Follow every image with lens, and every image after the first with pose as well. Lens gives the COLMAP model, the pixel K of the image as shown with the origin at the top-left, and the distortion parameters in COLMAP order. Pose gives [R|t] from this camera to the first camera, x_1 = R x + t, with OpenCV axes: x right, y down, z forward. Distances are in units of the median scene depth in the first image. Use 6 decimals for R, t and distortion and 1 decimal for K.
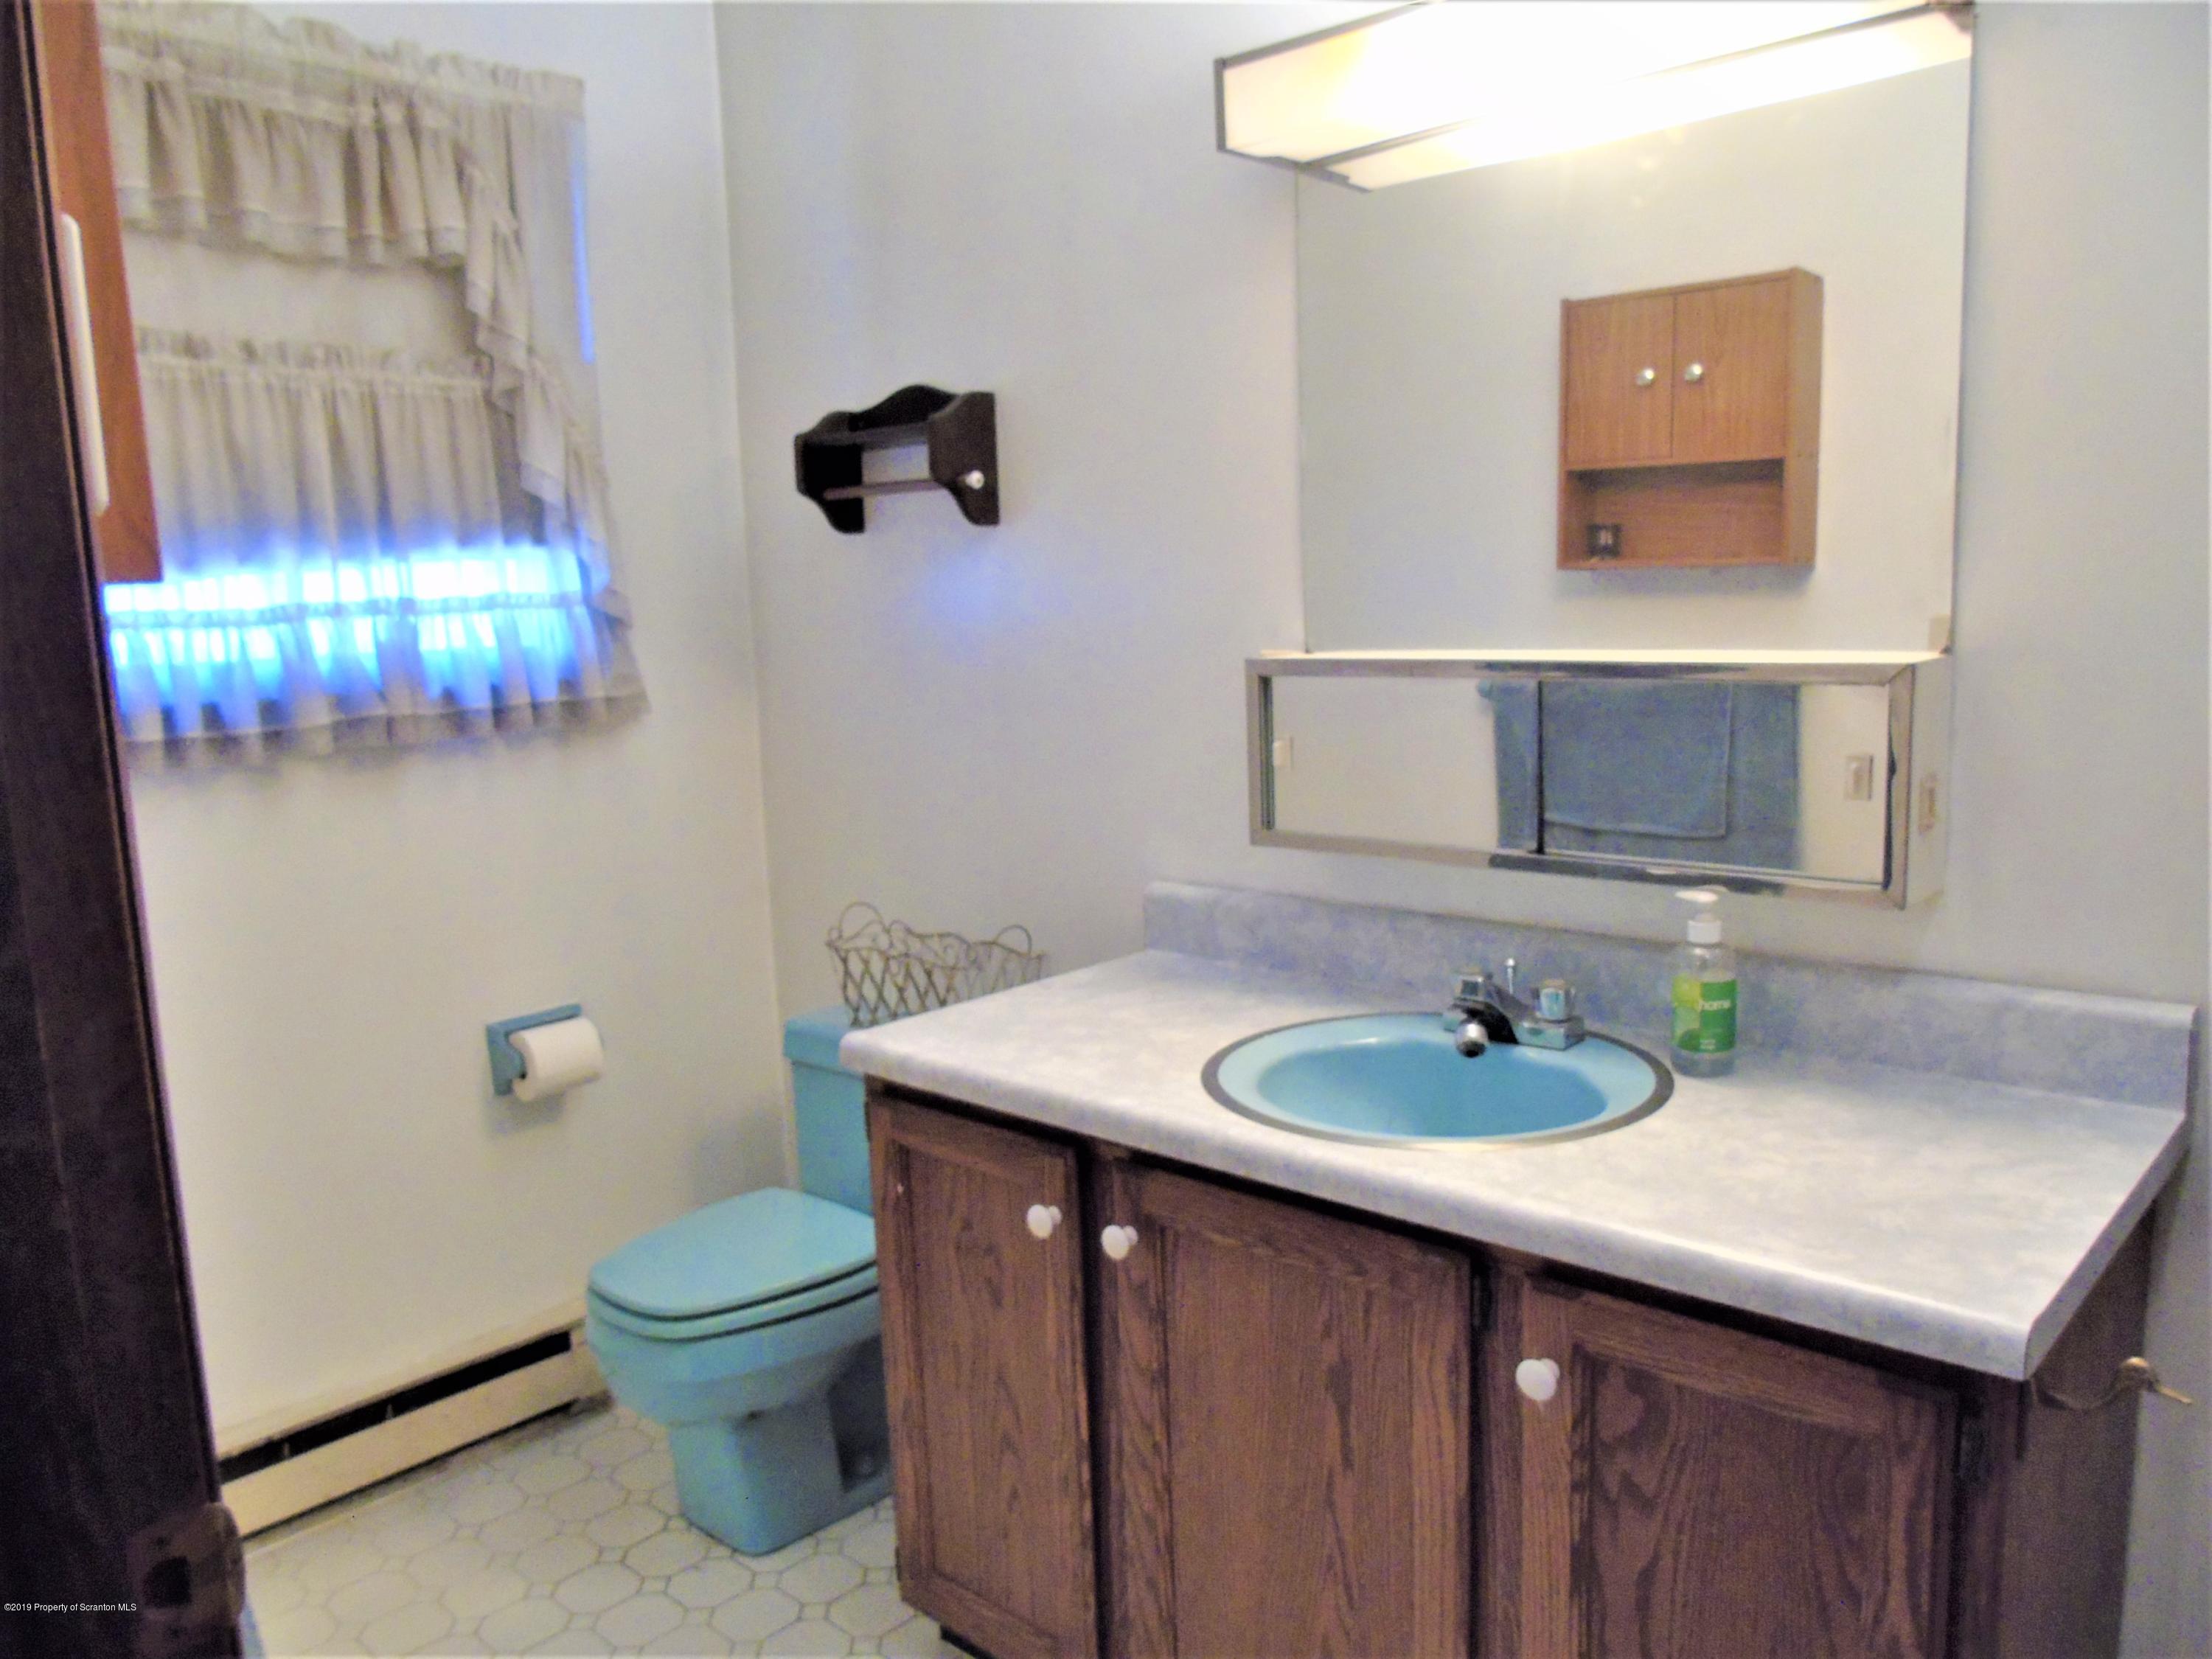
lens RADIAL K [[1601.9, 0, 1107.3], [0, 1601.9, 843.7], [0, 0, 1]] dist [-0.093542, 0.043681]
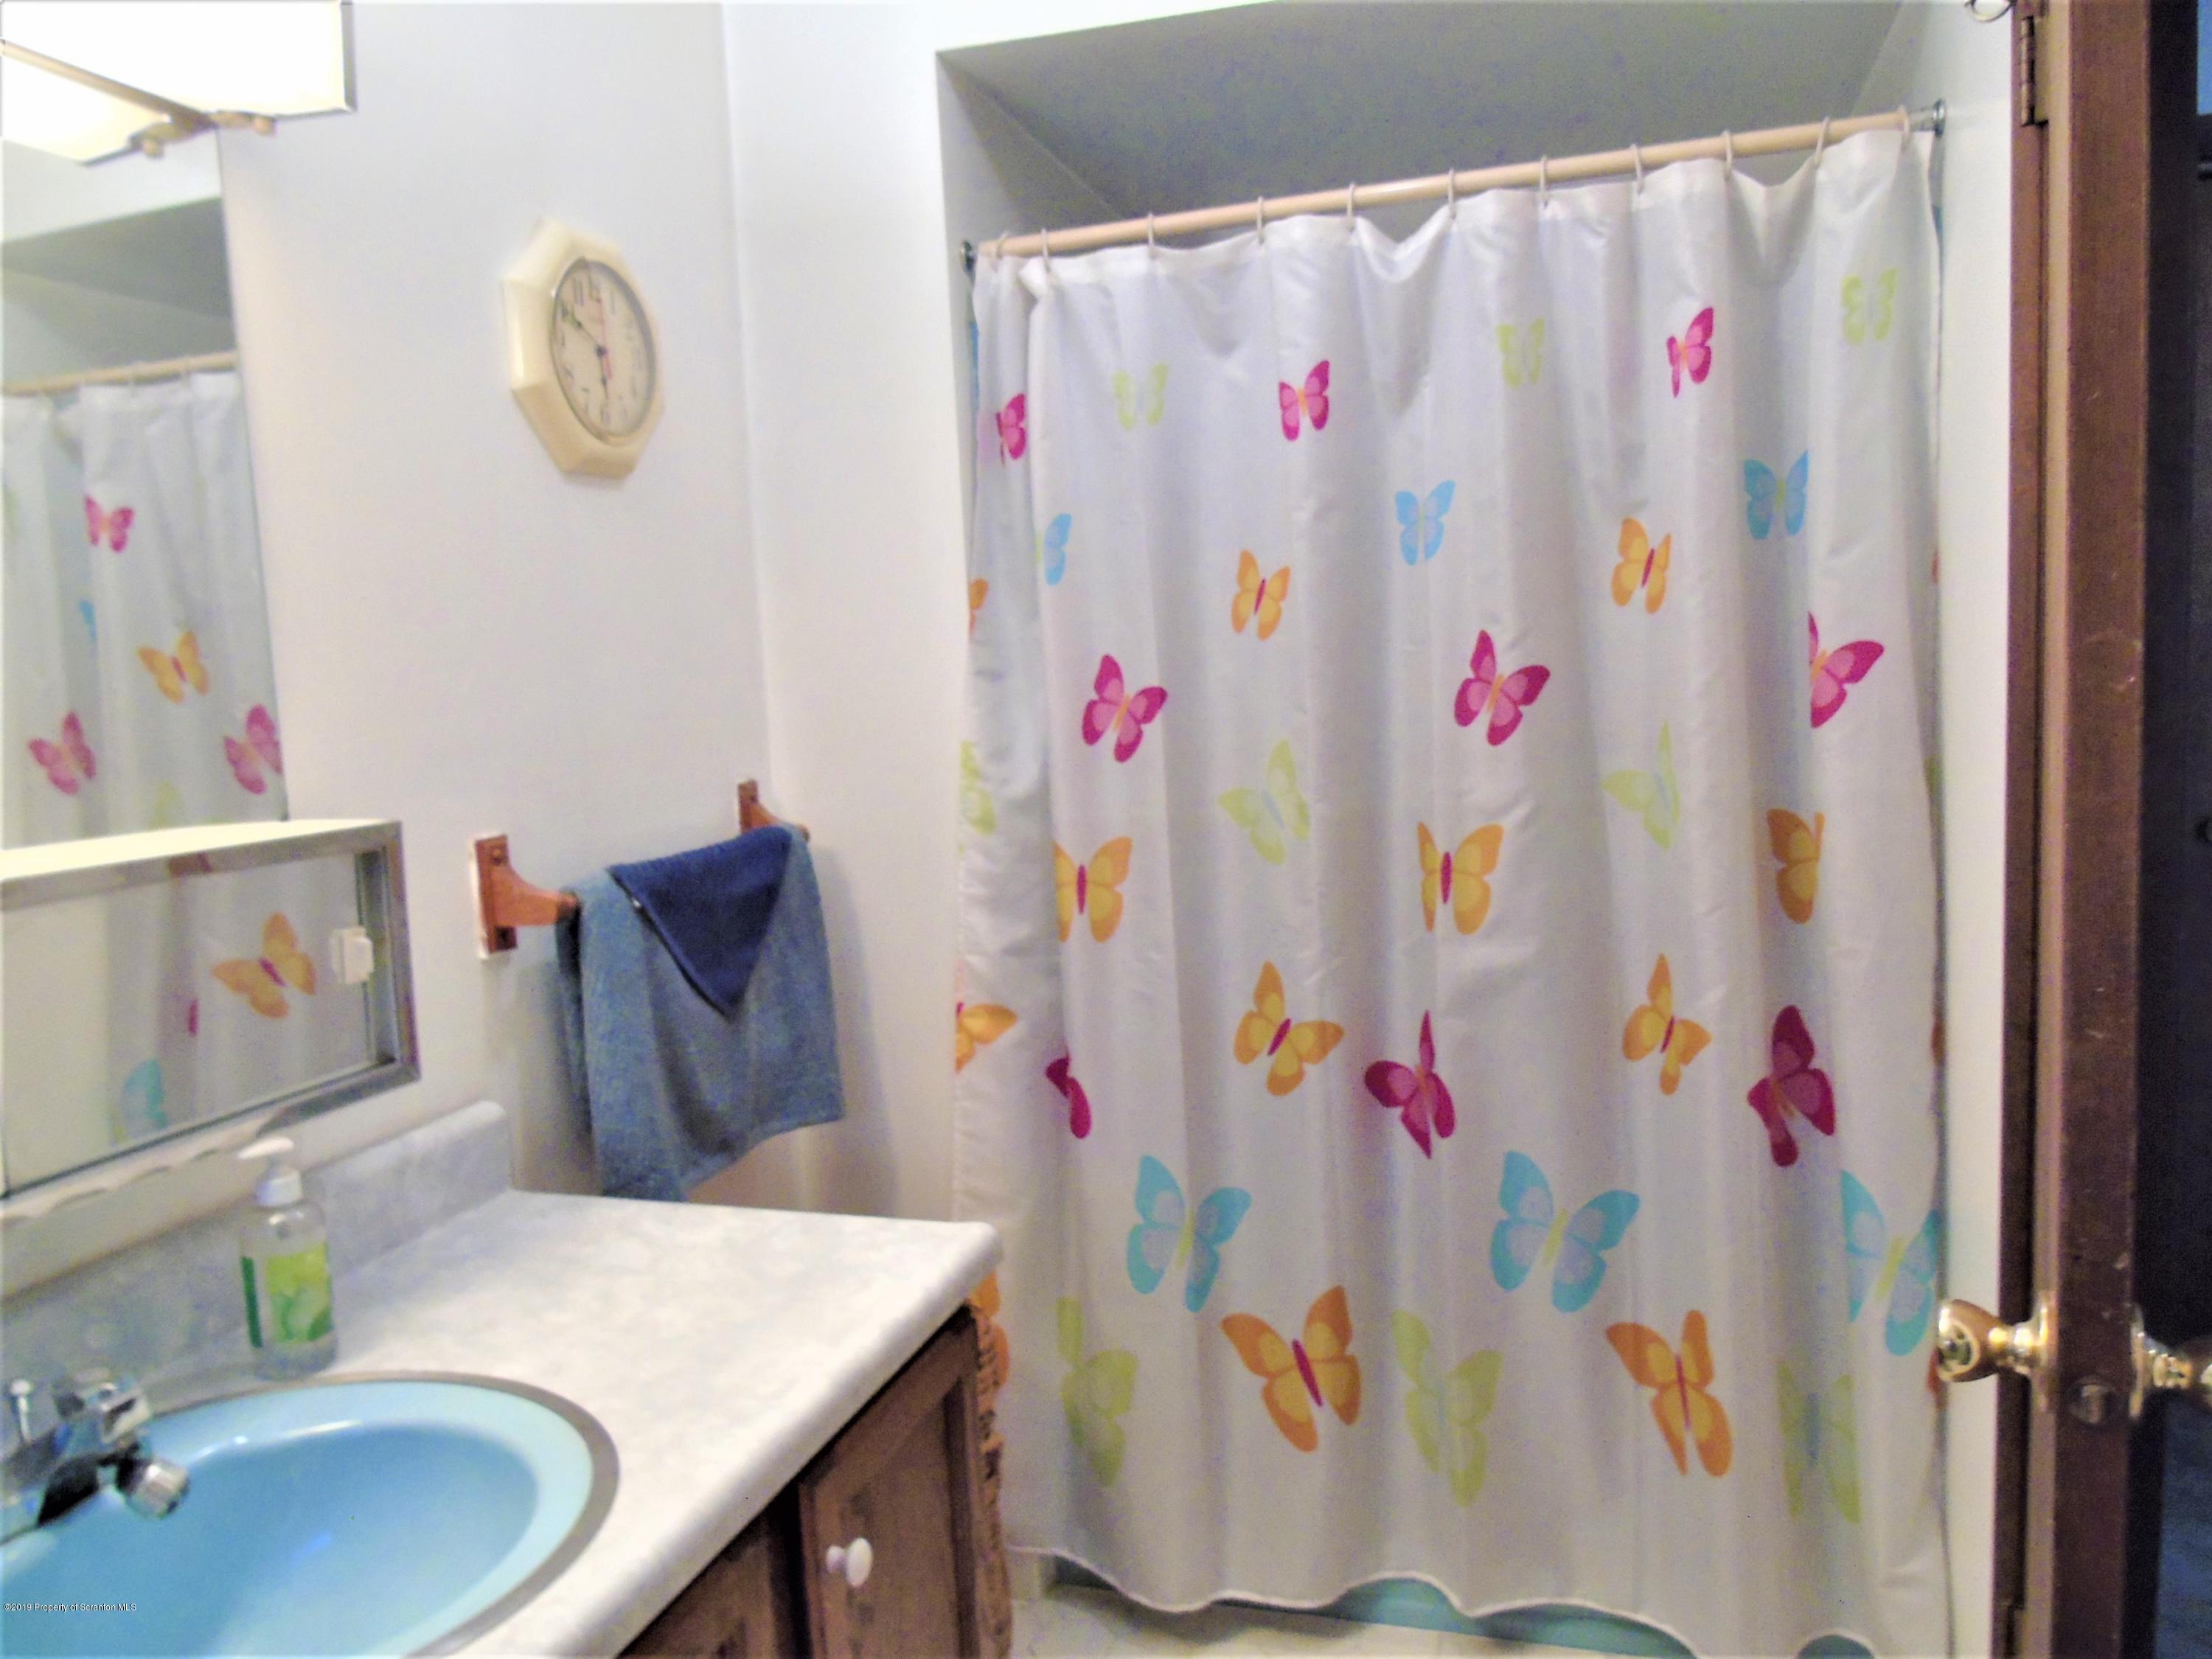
lens RADIAL K [[1601.9, 0, 1107.3], [0, 1601.9, 843.7], [0, 0, 1]] dist [-0.093542, 0.043681]
pose [[-0.434967, -0.041928, 0.899470, -0.525442], [0.203613, 0.968462, 0.143608, -0.148681], [-0.877124, 0.245608, -0.412711, 0.996319]]
